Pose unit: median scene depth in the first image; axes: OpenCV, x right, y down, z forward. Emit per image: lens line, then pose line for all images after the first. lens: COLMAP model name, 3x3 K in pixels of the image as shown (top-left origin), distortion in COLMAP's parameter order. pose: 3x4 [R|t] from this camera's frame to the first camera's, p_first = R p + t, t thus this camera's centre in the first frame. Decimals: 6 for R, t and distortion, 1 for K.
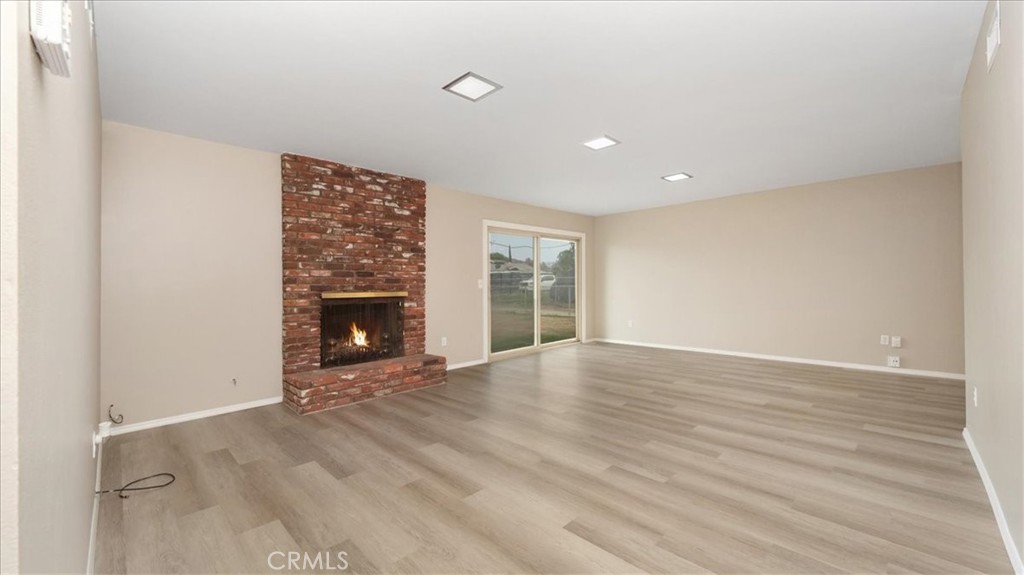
lens RADIAL K [[396.5, 0, 510.9], [0, 396.5, 284.5], [0, 0, 1]] dist [-0.004232, -0.000109]
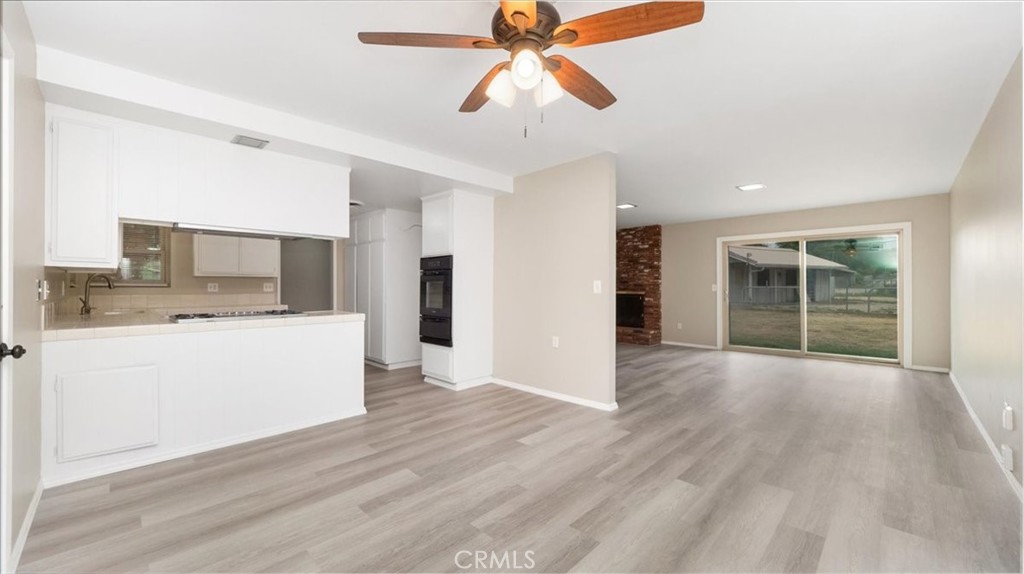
lens RADIAL K [[396.5, 0, 510.9], [0, 396.5, 285.9], [0, 0, 1]] dist [-0.004232, -0.000109]
pose [[0.011417, 0.001865, -0.999933, 1.471925], [-0.008436, 0.999963, 0.001769, -0.005383], [0.999899, 0.008415, 0.011433, 0.386547]]
